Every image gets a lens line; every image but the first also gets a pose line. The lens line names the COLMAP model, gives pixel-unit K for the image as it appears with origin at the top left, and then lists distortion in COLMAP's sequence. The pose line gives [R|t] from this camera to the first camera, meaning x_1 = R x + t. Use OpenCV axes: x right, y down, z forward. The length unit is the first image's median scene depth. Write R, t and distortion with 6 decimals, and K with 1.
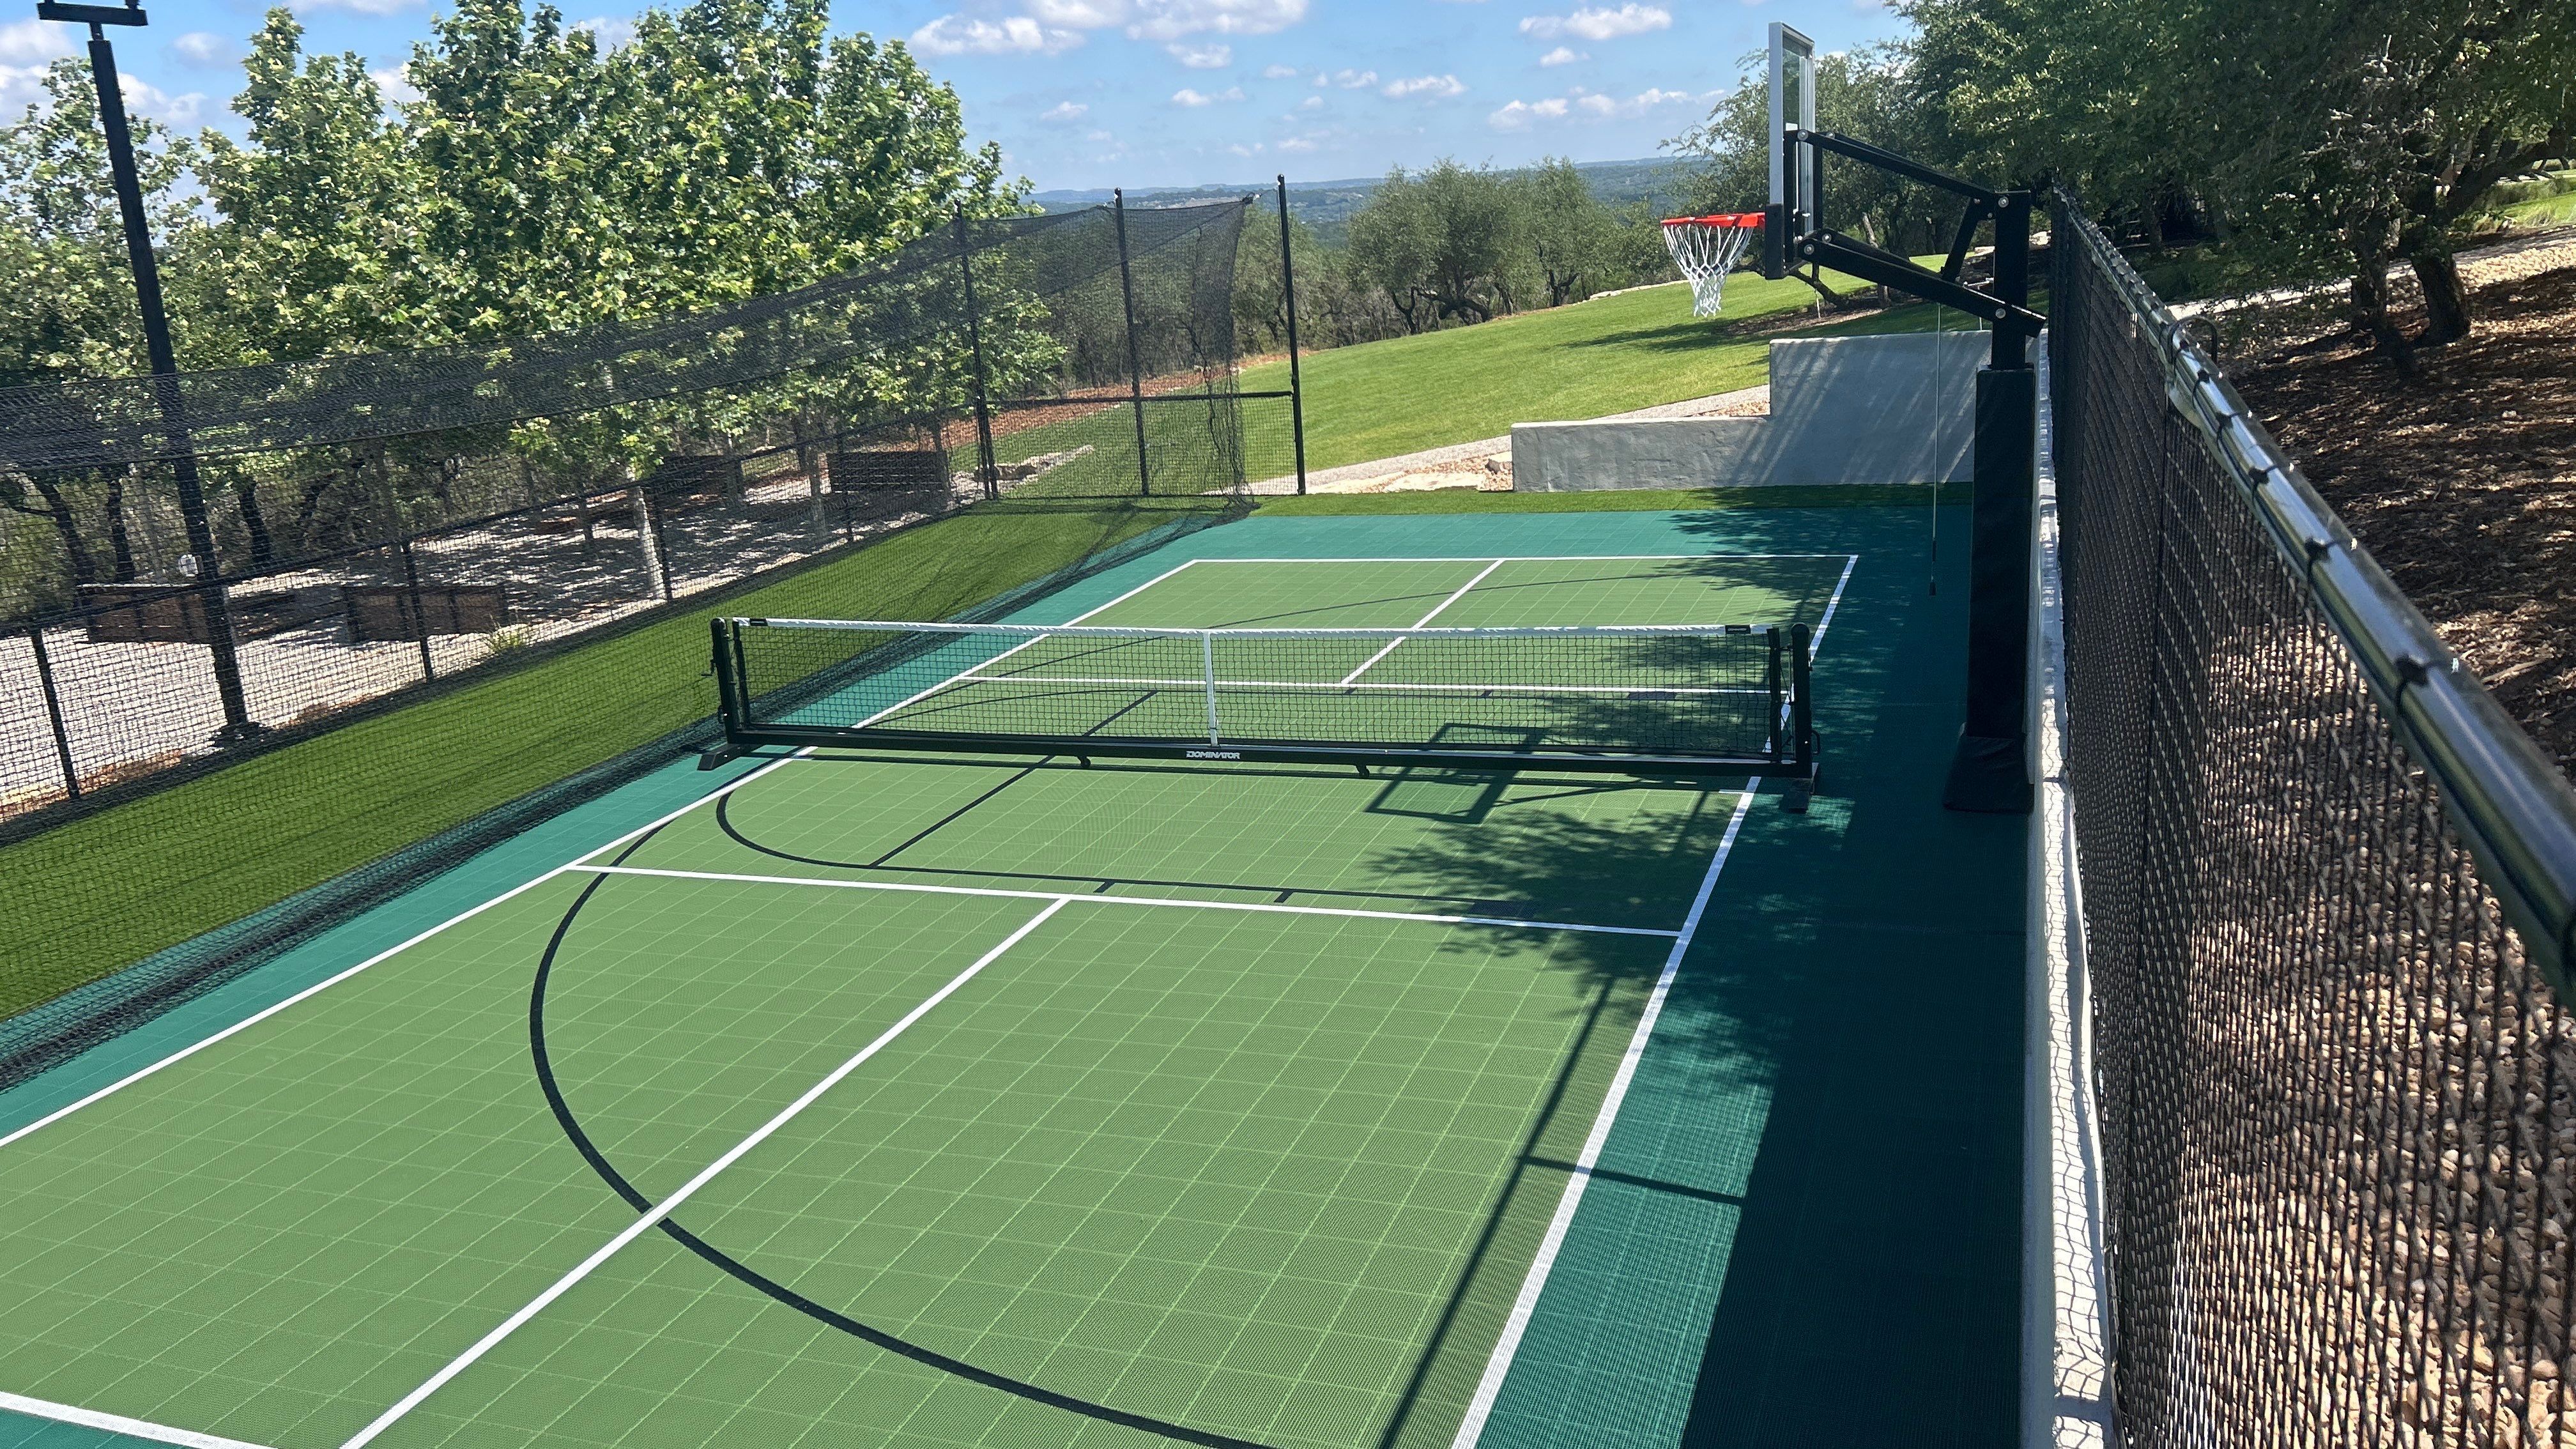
lens RADIAL K [[1893.4, 0, 1288.0], [0, 1893.4, 724.5], [0, 0, 1]] dist [0.001058, -0.001104]
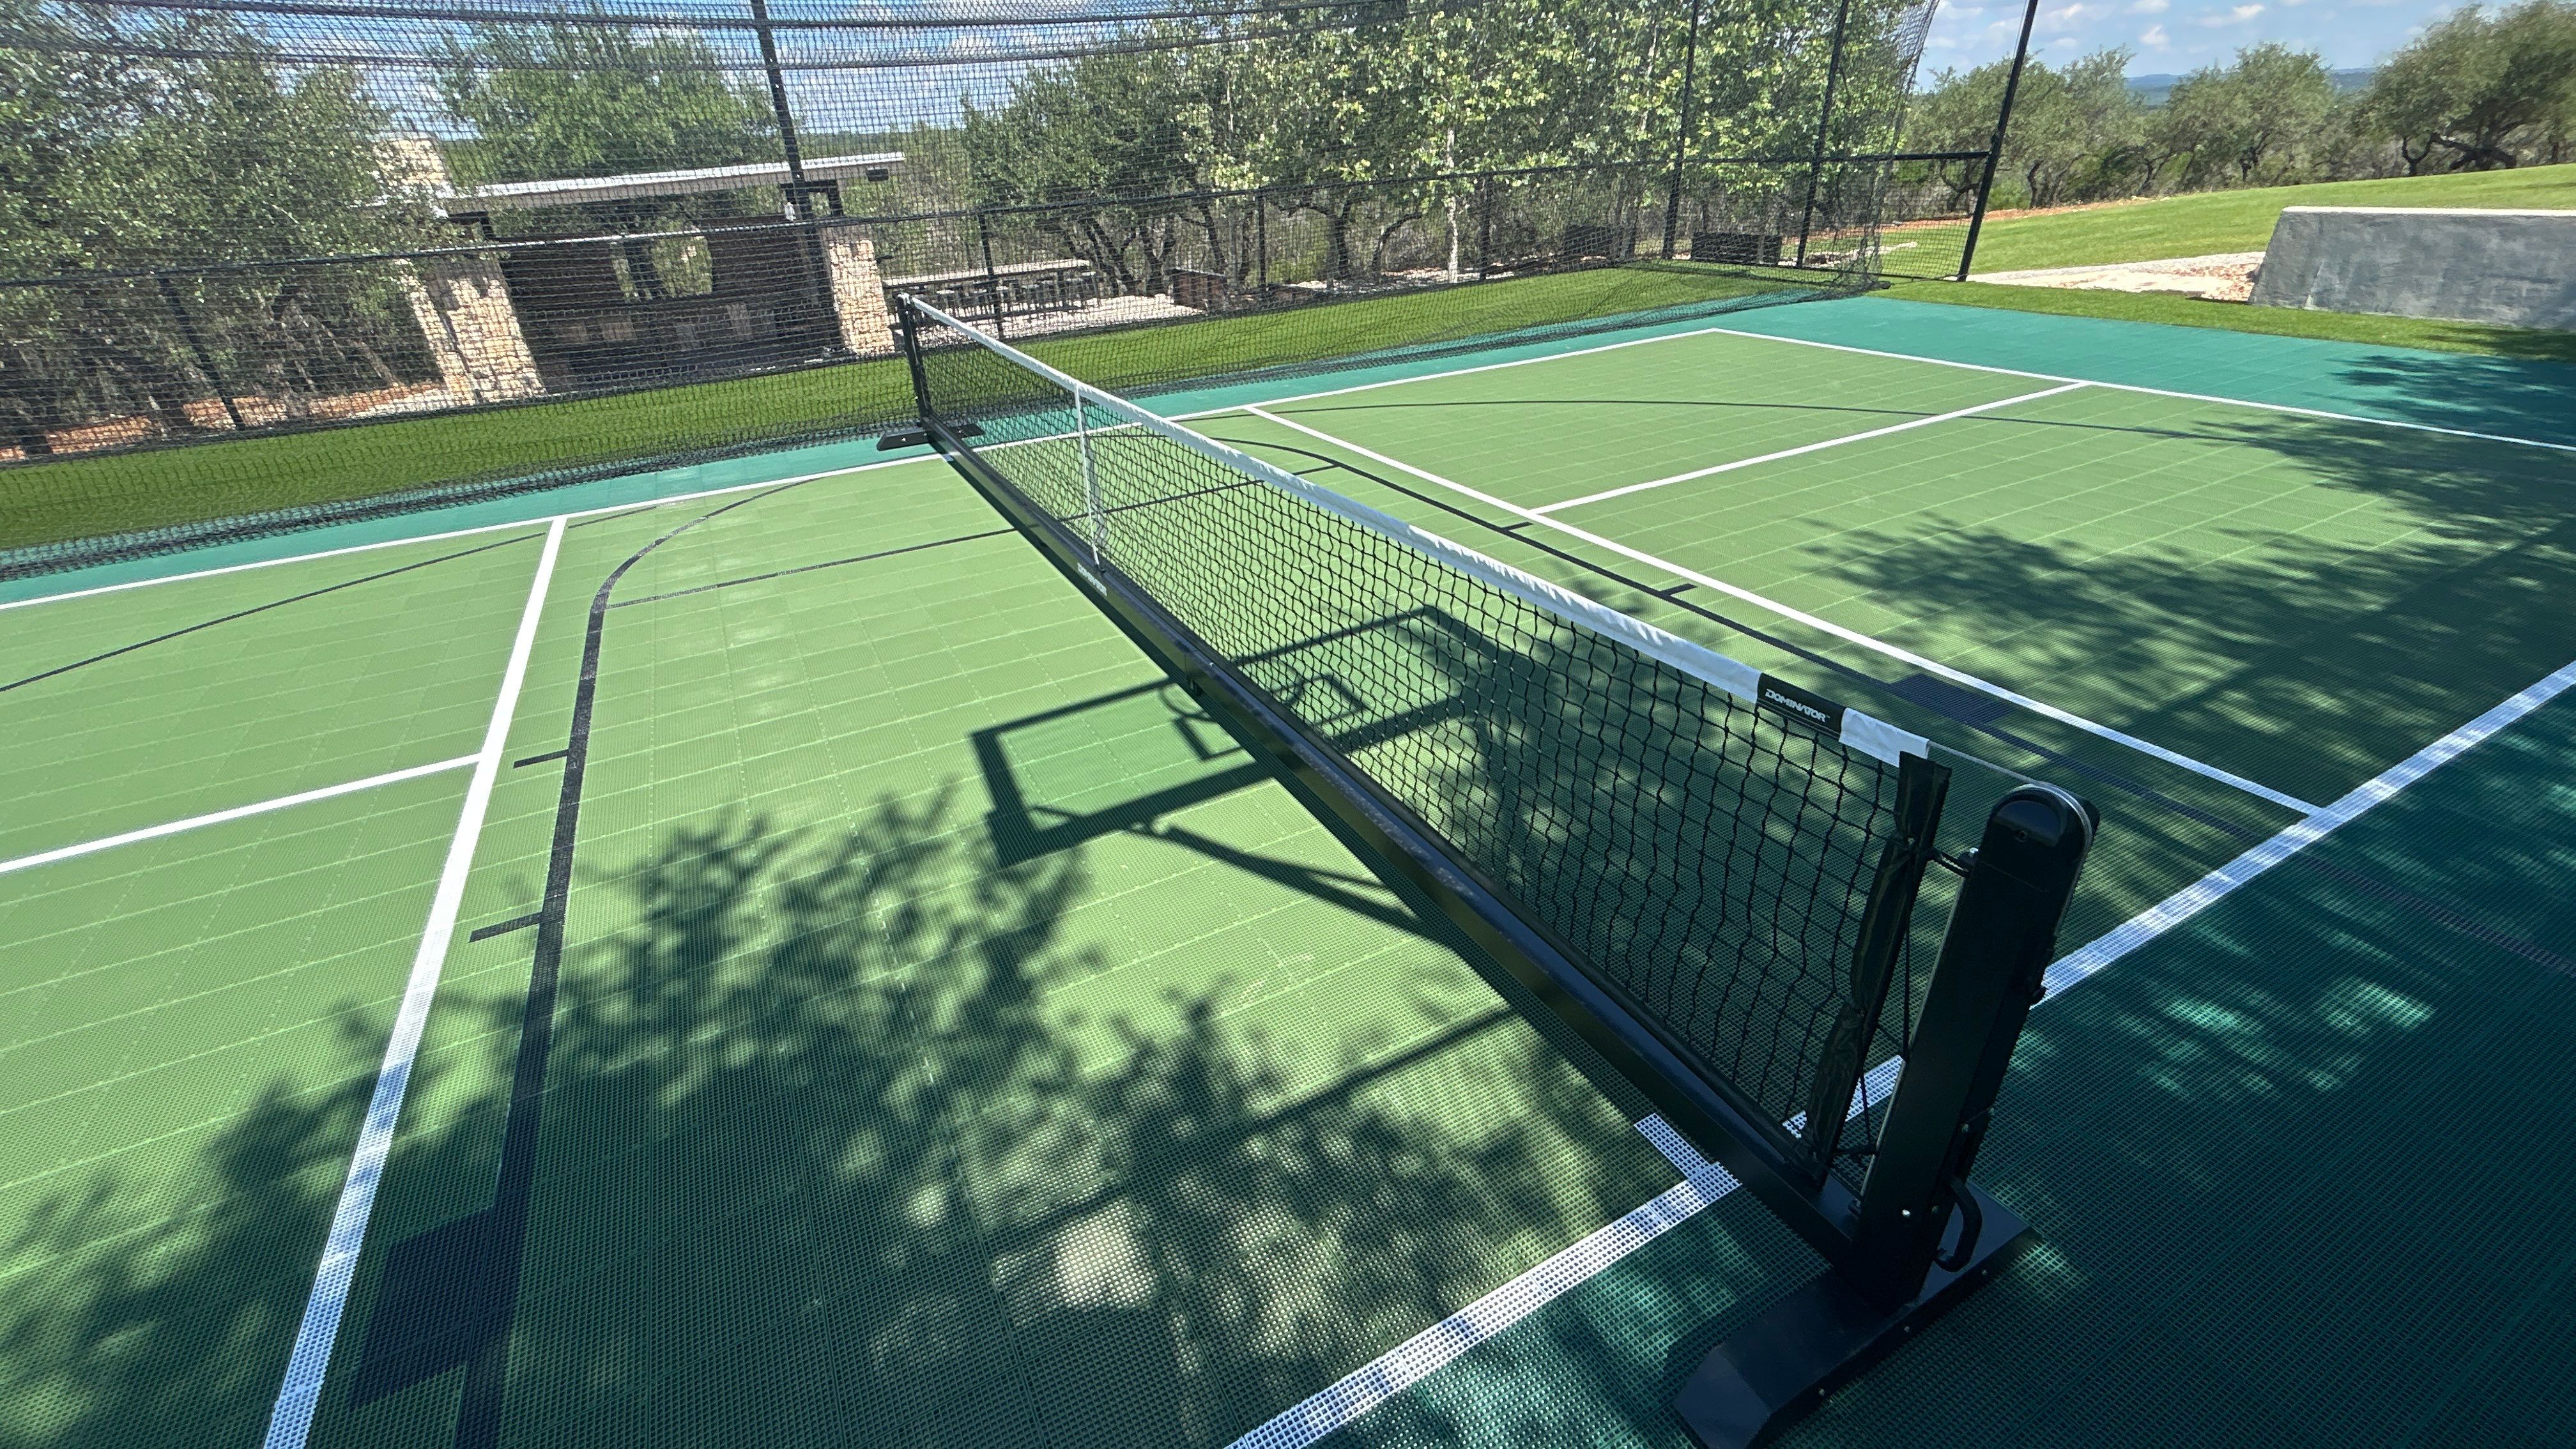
lens RADIAL K [[1052.3, 0, 1288.0], [0, 1052.3, 724.5], [0, 0, 1]] dist [-0.001911, -0.000648]
pose [[0.717102, 0.362476, -0.595295, 0.158588], [-0.180809, 0.921630, 0.343375, -0.043517], [0.673107, -0.138600, 0.726442, 0.421907]]
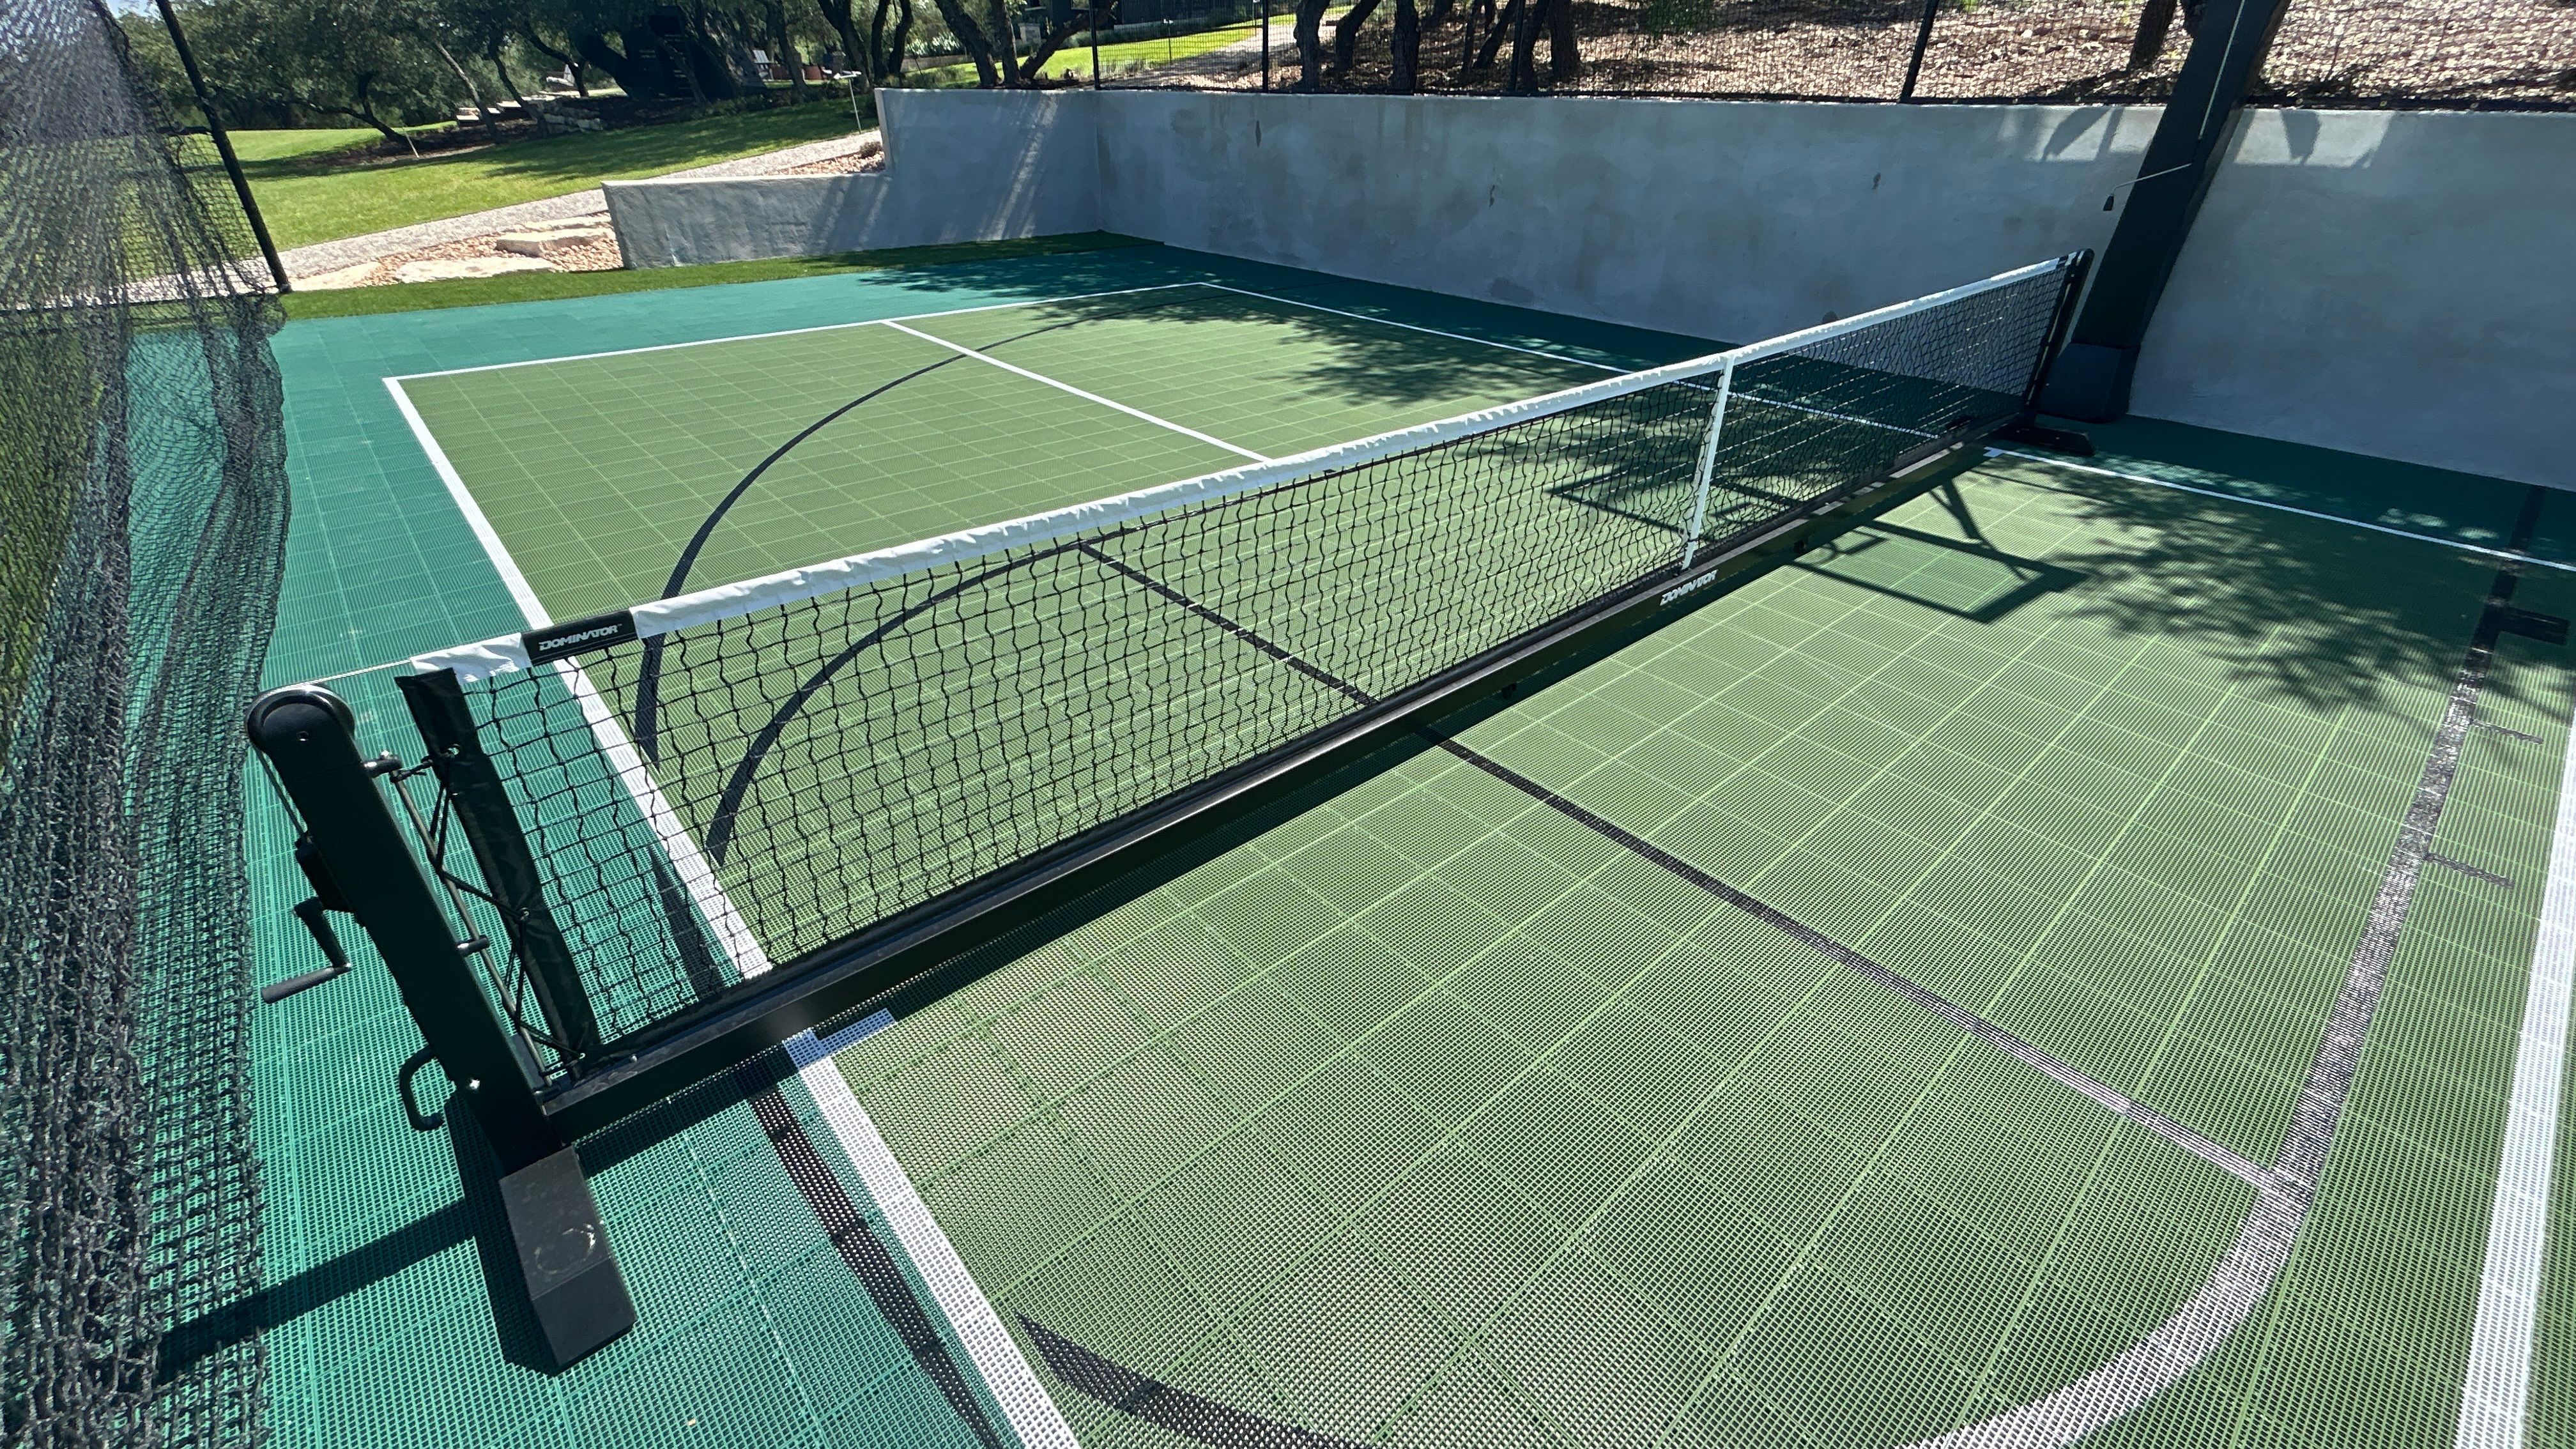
lens RADIAL K [[1052.3, 0, 1288.0], [0, 1052.3, 724.5], [0, 0, 1]] dist [-0.001911, -0.000648]
pose [[0.509726, -0.377585, 0.773052, -0.172215], [0.181329, 0.925511, 0.332488, -0.039806], [-0.841011, -0.029301, 0.540224, 0.510759]]
